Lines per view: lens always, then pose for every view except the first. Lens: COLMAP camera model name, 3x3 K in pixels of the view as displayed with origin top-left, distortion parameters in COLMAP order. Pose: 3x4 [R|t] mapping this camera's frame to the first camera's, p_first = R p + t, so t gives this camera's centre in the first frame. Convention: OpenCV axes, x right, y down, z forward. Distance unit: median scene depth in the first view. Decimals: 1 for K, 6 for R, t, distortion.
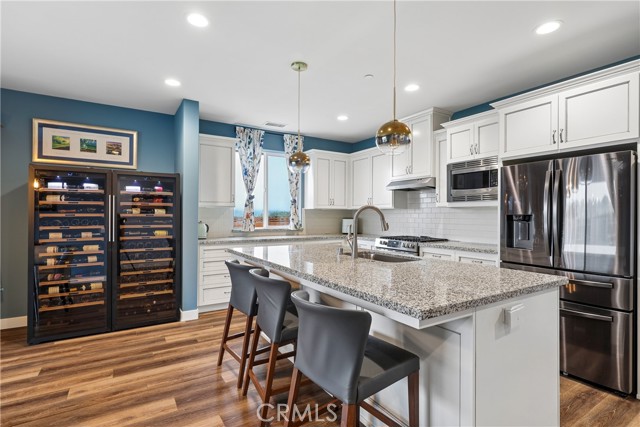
lens RADIAL K [[310.1, 0, 325.3], [0, 310.1, 214.9], [0, 0, 1]] dist [0.010447, -0.003224]
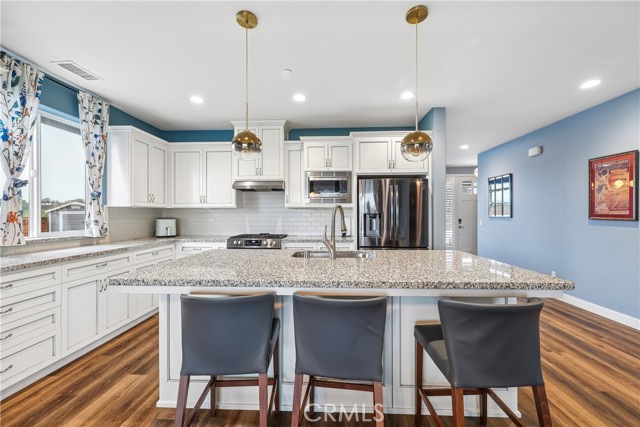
lens RADIAL K [[260.8, 0, 315.8], [0, 260.8, 213.9], [0, 0, 1]] dist [-0.002400, 0.001473]
pose [[0.581542, -0.003405, 0.813510, -0.406025], [0.003210, 0.999993, 0.001891, -0.001924], [-0.813510, 0.001511, 0.581548, 0.392783]]
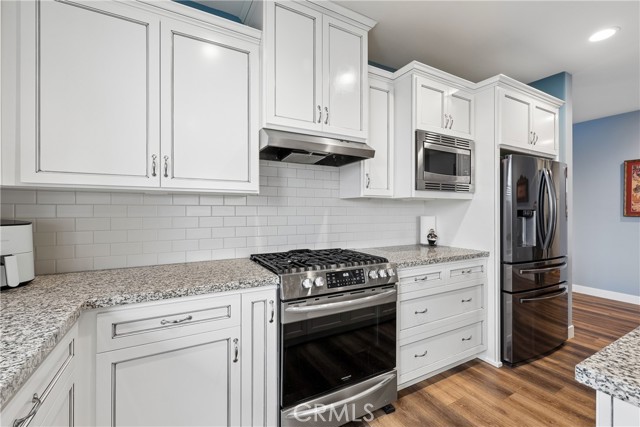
lens RADIAL K [[260.8, 0, 332.7], [0, 260.8, 208.5], [0, 0, 1]] dist [-0.002400, 0.001473]
pose [[0.071435, 0.007942, 0.997414, -0.155543], [-0.003832, 0.999963, -0.007687, 0.002367], [-0.997438, -0.003273, 0.071462, 1.132065]]
